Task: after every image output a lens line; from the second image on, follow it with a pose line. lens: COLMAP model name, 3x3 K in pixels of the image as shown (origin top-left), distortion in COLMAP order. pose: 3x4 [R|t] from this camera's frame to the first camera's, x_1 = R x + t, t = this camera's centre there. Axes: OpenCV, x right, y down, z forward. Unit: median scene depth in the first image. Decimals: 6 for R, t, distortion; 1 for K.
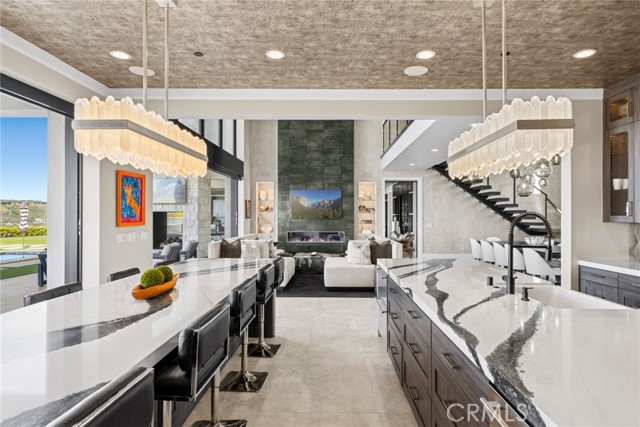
lens RADIAL K [[368.6, 0, 330.8], [0, 368.6, 213.4], [0, 0, 1]] dist [-0.002375, -0.000199]
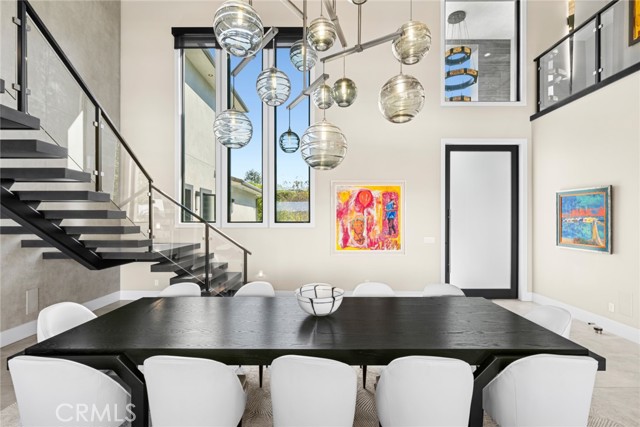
lens RADIAL K [[290.6, 0, 321.3], [0, 290.6, 218.9], [0, 0, 1]] dist [0.000537, 0.000188]
pose [[0.008367, 0.001809, 0.999963, 0.199333], [-0.009735, 0.999951, -0.001728, -0.002035], [-0.999918, -0.009720, 0.008385, 0.712219]]
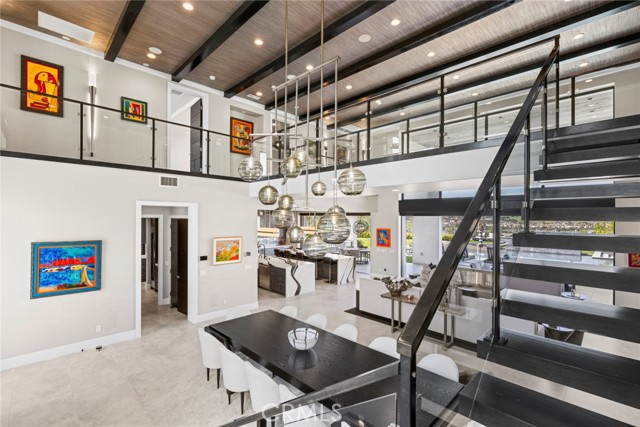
lens RADIAL K [[291.7, 0, 317.1], [0, 291.7, 216.0], [0, 0, 1]] dist [-0.003223, -0.000188]
pose [[-0.713918, -0.008196, -0.700181, 0.606910], [0.000153, 0.999930, -0.011860, -0.076156], [0.700229, -0.008574, -0.713867, 0.950374]]
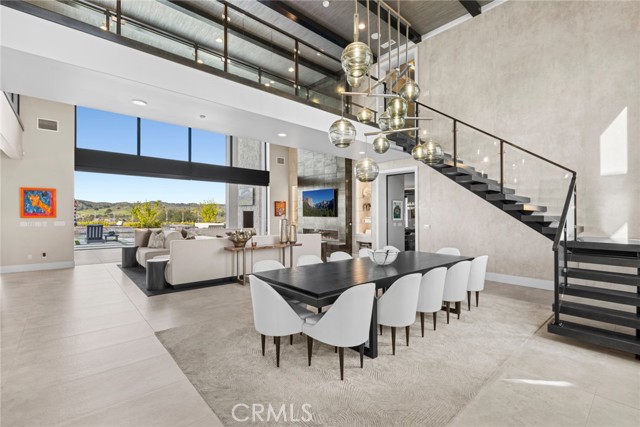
lens RADIAL K [[291.6, 0, 323.6], [0, 291.6, 214.3], [0, 0, 1]] dist [-0.000490, 0.000010]
pose [[0.668979, 0.003930, -0.743271, 0.599036], [-0.002689, 0.999992, 0.002867, 0.004087], [0.743276, 0.000081, 0.668984, 0.448662]]
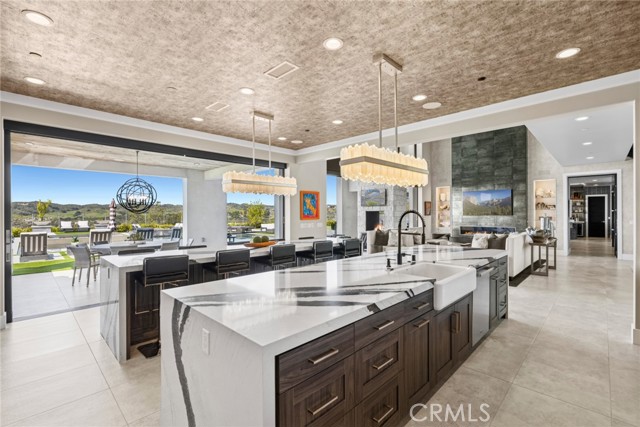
lens RADIAL K [[292.5, 0, 320.0], [0, 292.5, 213.5], [0, 0, 1]] dist [0.000665, -0.000045]
pose [[0.719523, -0.005973, -0.694443, 0.221344], [0.011000, 0.999936, 0.002797, -0.000373], [0.694382, -0.009651, 0.719542, -0.017109]]
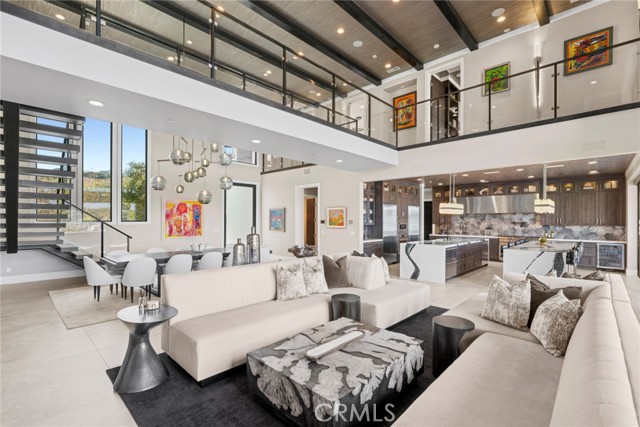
lens RADIAL K [[290.6, 0, 320.0], [0, 290.6, 223.8], [0, 0, 1]] dist [0.000592, 0.000085]
pose [[-0.722866, -0.013001, 0.690866, -0.177074], [-0.011367, 0.999911, 0.006924, -0.000598], [-0.690895, -0.002847, -0.722950, 0.966516]]
